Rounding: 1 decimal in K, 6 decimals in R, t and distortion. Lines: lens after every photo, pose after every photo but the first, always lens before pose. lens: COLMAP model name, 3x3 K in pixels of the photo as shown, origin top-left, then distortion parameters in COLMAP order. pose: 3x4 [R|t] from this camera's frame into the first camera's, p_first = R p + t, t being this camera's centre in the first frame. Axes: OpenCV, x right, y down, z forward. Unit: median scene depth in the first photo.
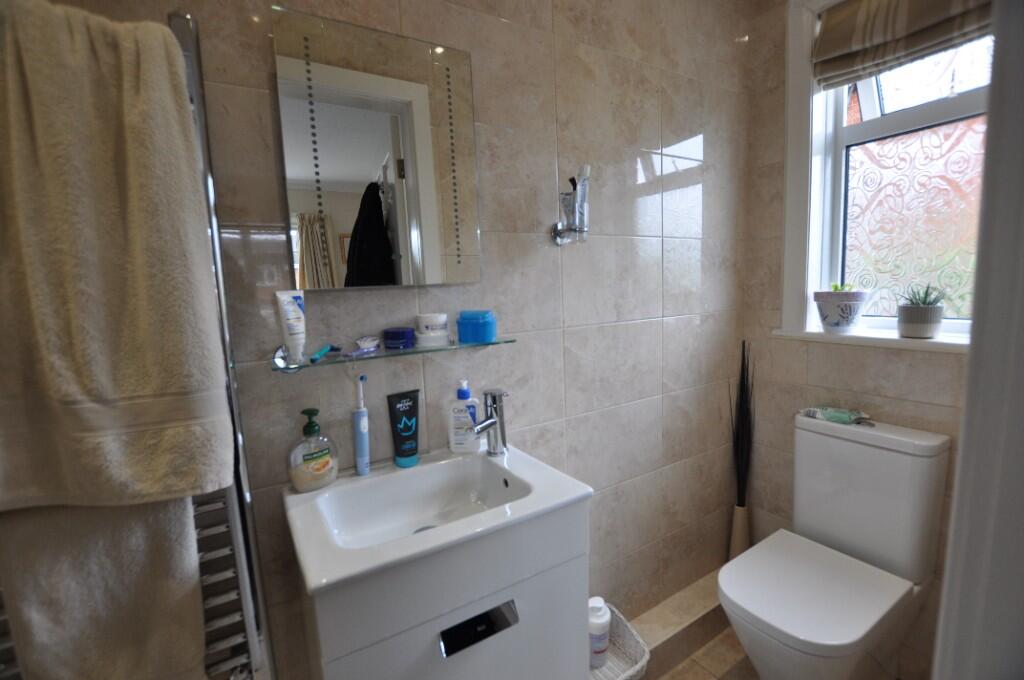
lens RADIAL K [[449.6, 0, 511.4], [0, 449.6, 343.9], [0, 0, 1]] dist [-0.037290, 0.006991]
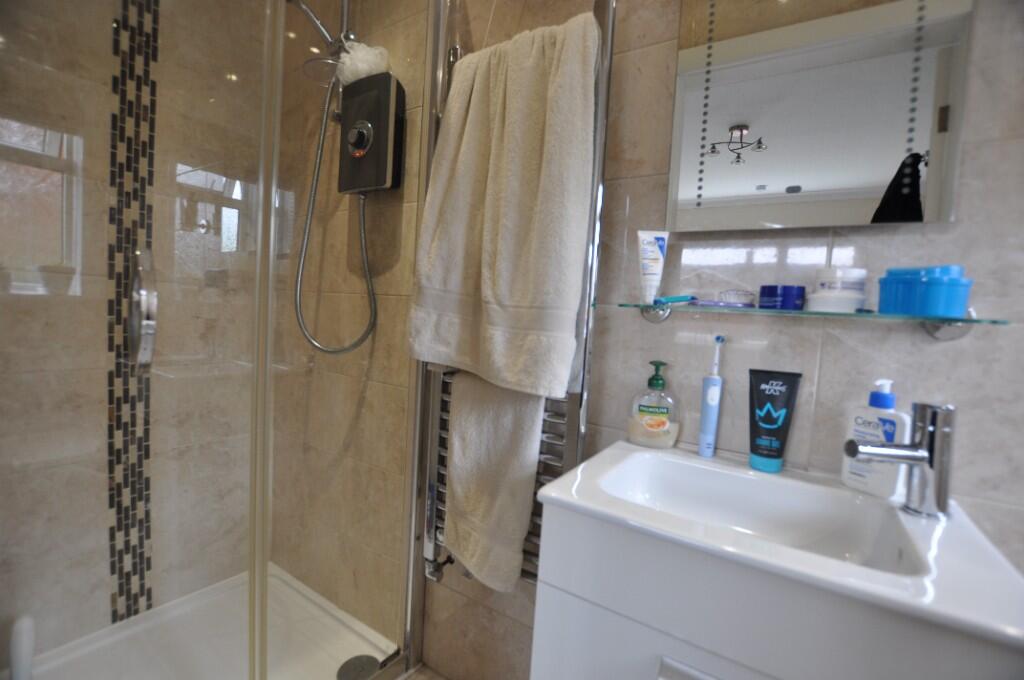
lens RADIAL K [[449.6, 0, 511.4], [0, 449.6, 343.9], [0, 0, 1]] dist [-0.037290, 0.006991]
pose [[0.428689, 0.127739, -0.894376, 0.256302], [-0.195139, 0.979678, 0.046389, 0.127542], [0.882126, 0.154641, 0.444904, 0.298313]]
